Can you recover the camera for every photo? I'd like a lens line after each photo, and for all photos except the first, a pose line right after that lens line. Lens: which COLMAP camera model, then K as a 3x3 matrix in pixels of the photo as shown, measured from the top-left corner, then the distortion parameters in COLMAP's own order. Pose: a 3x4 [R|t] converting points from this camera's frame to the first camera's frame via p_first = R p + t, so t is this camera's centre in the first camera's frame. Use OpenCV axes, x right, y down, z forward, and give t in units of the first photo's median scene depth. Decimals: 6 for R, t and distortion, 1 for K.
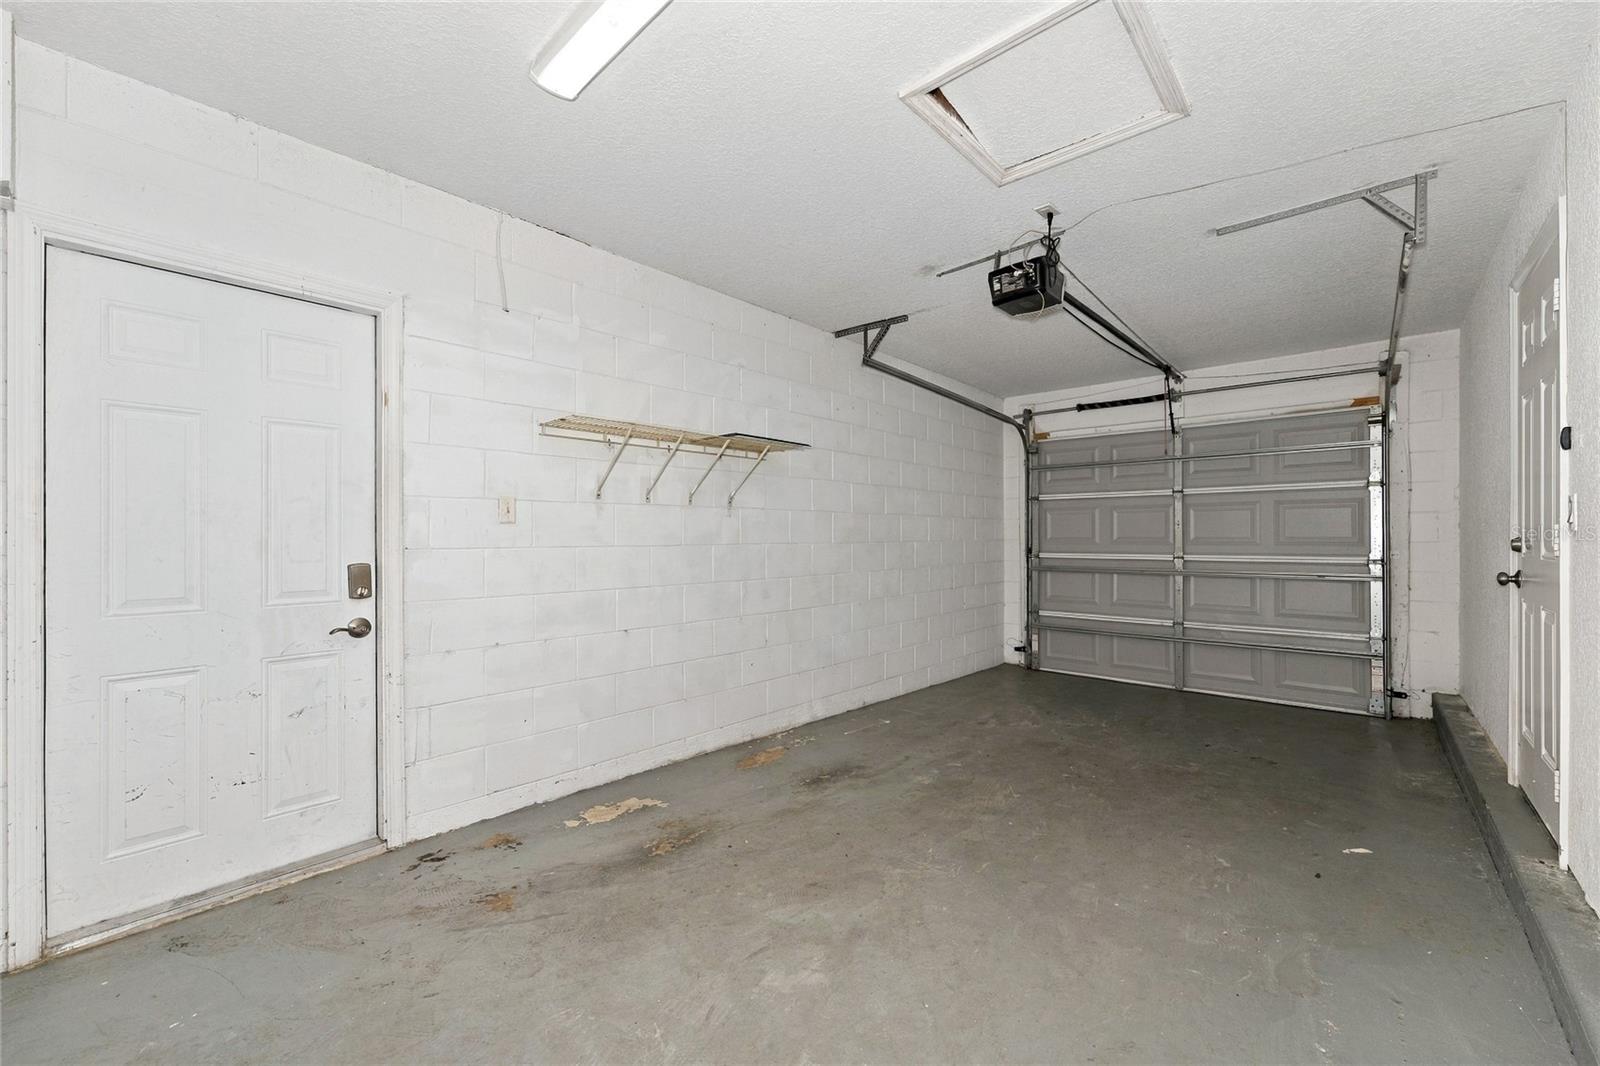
lens RADIAL K [[627.7, 0, 798.2], [0, 627.7, 538.0], [0, 0, 1]] dist [0.001431, 0.000169]
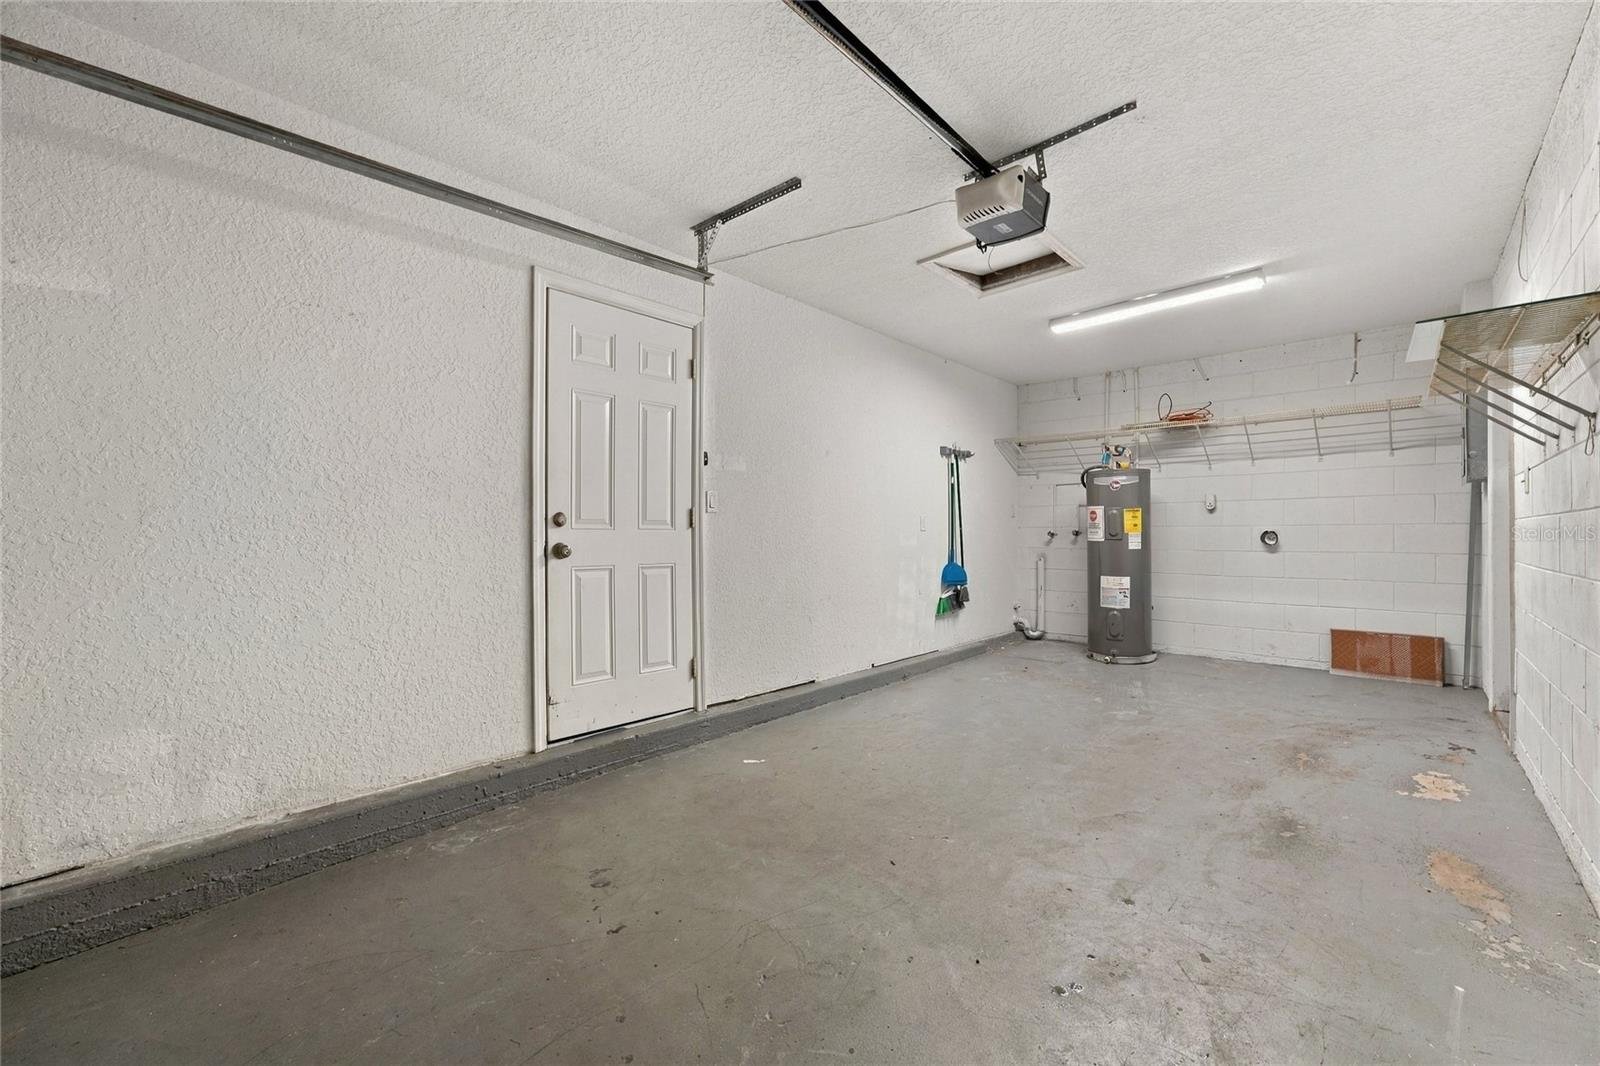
lens RADIAL K [[627.7, 0, 801.9], [0, 627.7, 535.7], [0, 0, 1]] dist [0.001431, 0.000169]
pose [[-0.999918, 0.005139, 0.011768, 0.639359], [0.005112, 0.999984, -0.002335, 0.039595], [-0.011780, -0.002274, -0.999928, 1.873507]]
